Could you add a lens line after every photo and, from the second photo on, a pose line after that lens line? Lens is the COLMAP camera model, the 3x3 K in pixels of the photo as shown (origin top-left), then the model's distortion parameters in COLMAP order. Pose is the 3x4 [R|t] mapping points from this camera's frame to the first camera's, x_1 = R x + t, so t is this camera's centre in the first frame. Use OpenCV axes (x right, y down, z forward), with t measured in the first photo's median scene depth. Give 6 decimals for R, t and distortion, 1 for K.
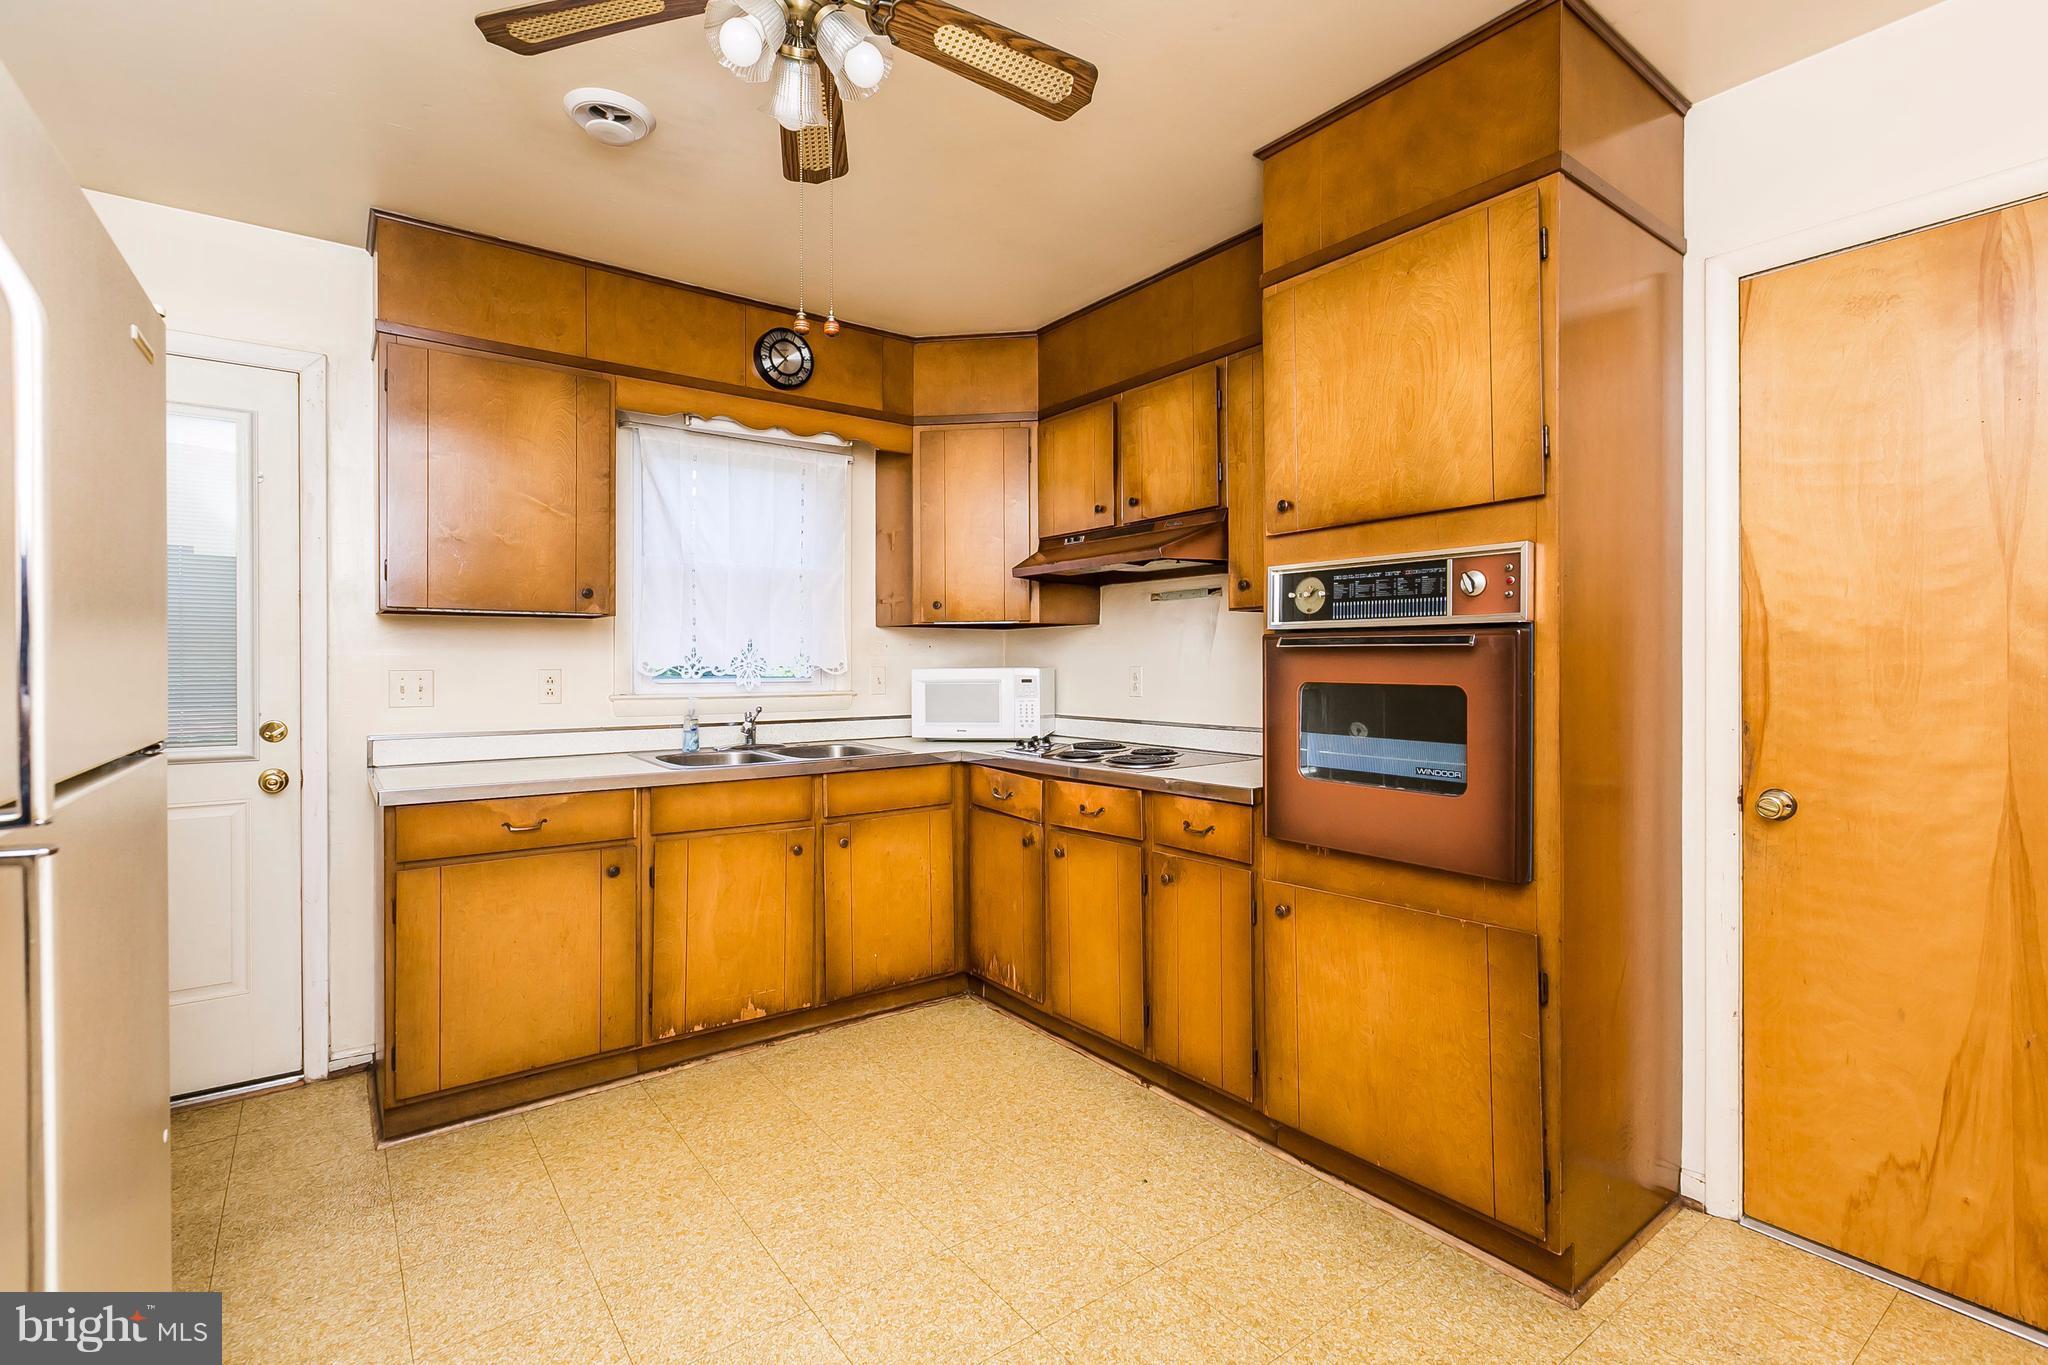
lens RADIAL K [[923.5, 0, 1014.4], [0, 923.5, 658.8], [0, 0, 1]] dist [-0.003019, -0.000951]
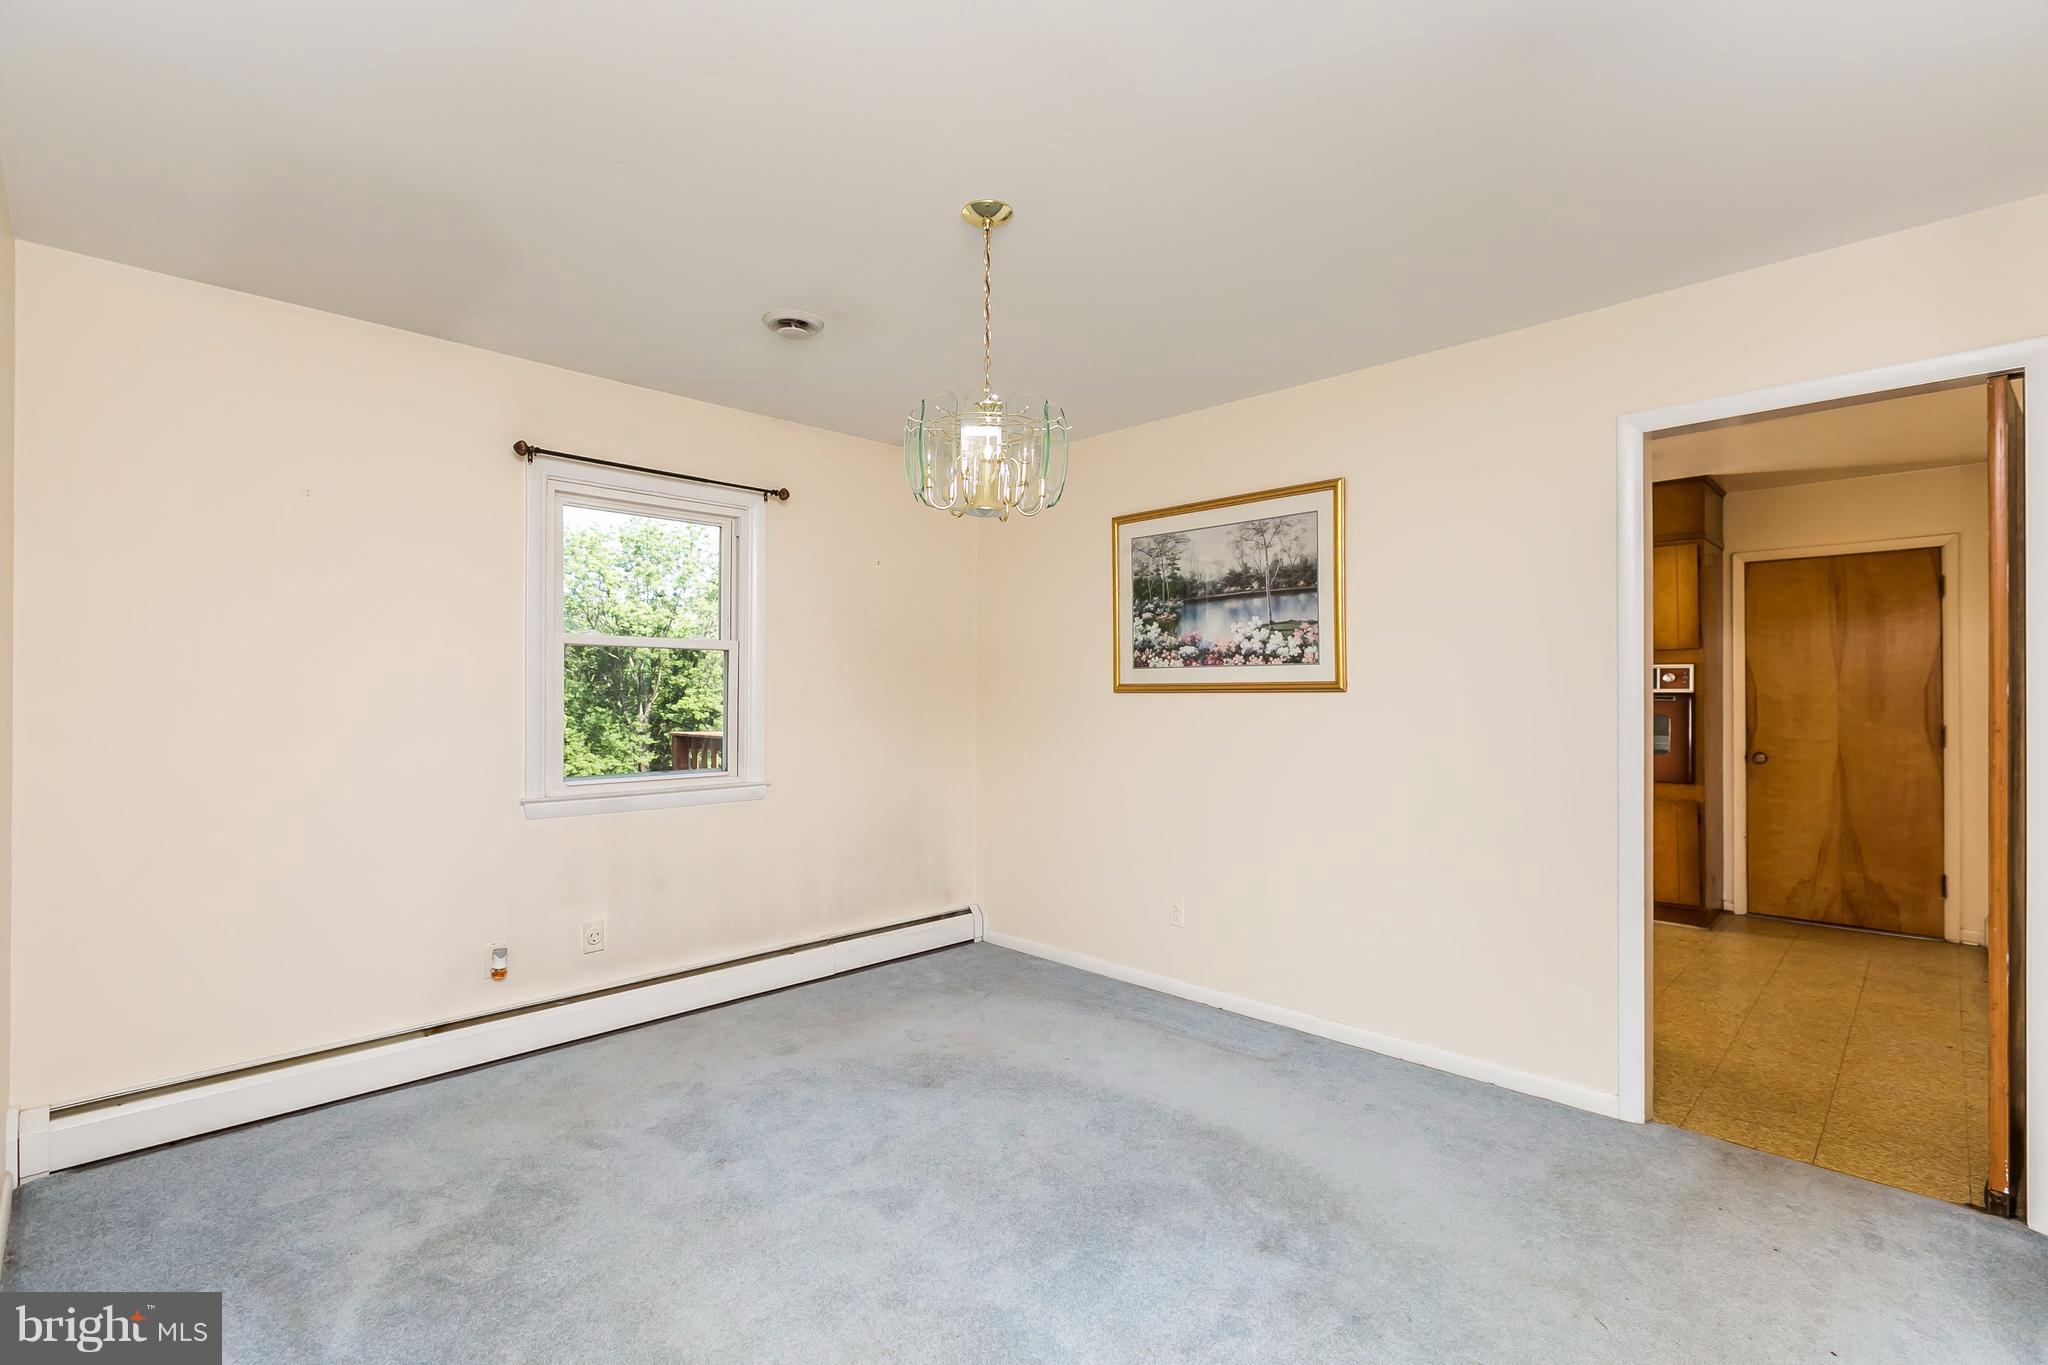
lens RADIAL K [[915.6, 0, 1020.9], [0, 915.6, 693.1], [0, 0, 1]] dist [0.001687, 0.000154]
pose [[0.987871, -0.000023, 0.155274, -1.836040], [0.000399, 0.999997, -0.002391, -0.030509], [-0.155273, 0.002424, 0.987869, -1.403893]]
